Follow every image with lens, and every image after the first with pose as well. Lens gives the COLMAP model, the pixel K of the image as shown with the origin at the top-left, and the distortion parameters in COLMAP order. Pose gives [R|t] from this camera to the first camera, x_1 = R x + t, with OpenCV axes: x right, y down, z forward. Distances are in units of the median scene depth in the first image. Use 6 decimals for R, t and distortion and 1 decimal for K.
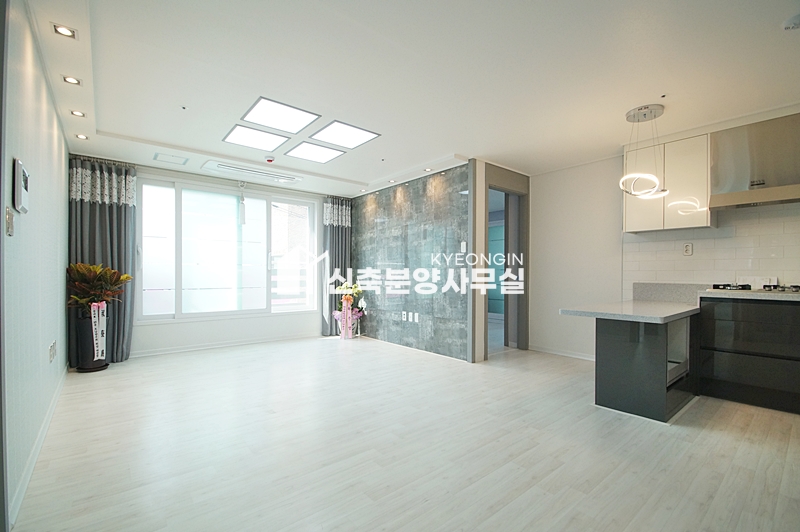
lens RADIAL K [[351.1, 0, 392.2], [0, 351.1, 275.7], [0, 0, 1]] dist [-0.006705, -0.004033]
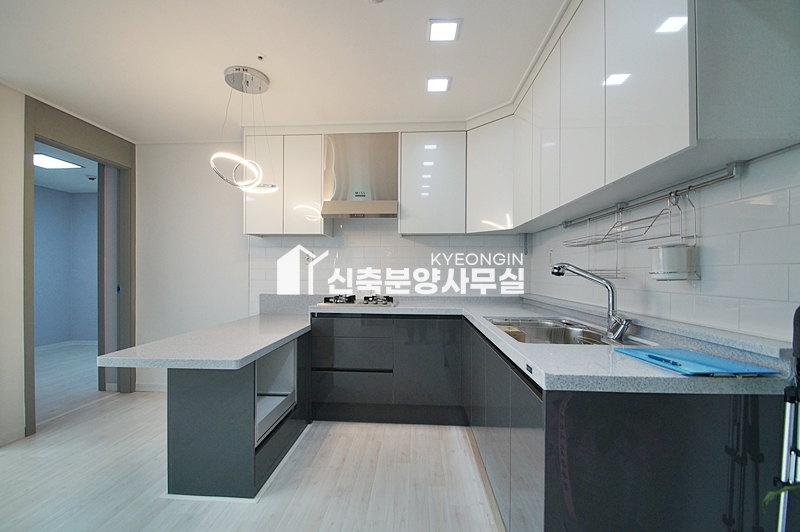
lens RADIAL K [[351.1, 0, 392.7], [0, 351.1, 272.8], [0, 0, 1]] dist [-0.006705, -0.004033]
pose [[0.678003, 0.000018, 0.735059, 0.258891], [0.001225, 0.999999, -0.001154, -0.028073], [-0.735058, 0.001683, 0.678002, 0.168067]]
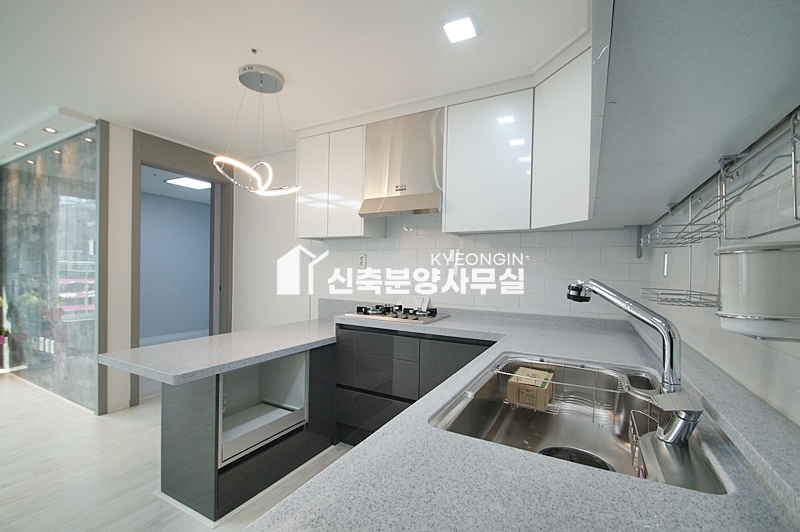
lens RADIAL K [[351.1, 0, 396.3], [0, 351.1, 273.9], [0, 0, 1]] dist [-0.006705, -0.004033]
pose [[0.925050, 0.010565, 0.379697, 0.496305], [-0.013976, 0.999883, 0.006229, -0.042765], [-0.379587, -0.011069, 0.925090, 0.137715]]
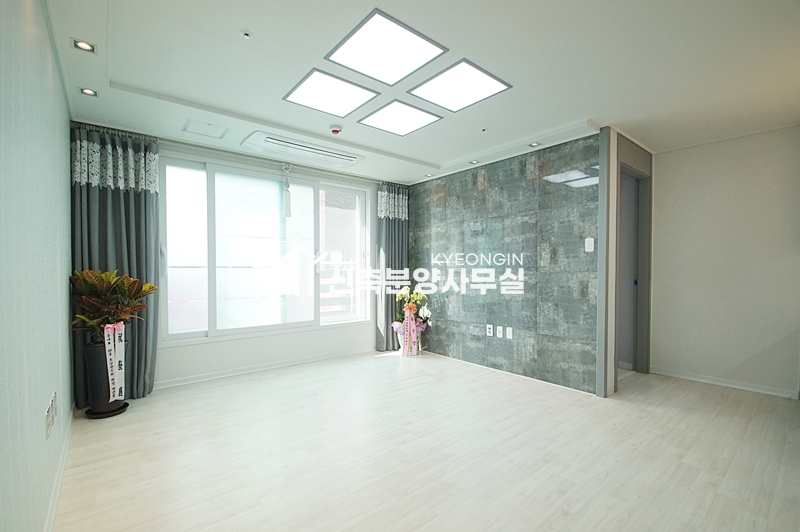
lens RADIAL K [[351.1, 0, 391.2], [0, 351.1, 275.6], [0, 0, 1]] dist [-0.006705, -0.004033]
pose [[0.999967, -0.004770, -0.006623, -0.221345], [0.004861, 0.999893, 0.013765, -0.027083], [0.006557, -0.013797, 0.999883, 0.236835]]
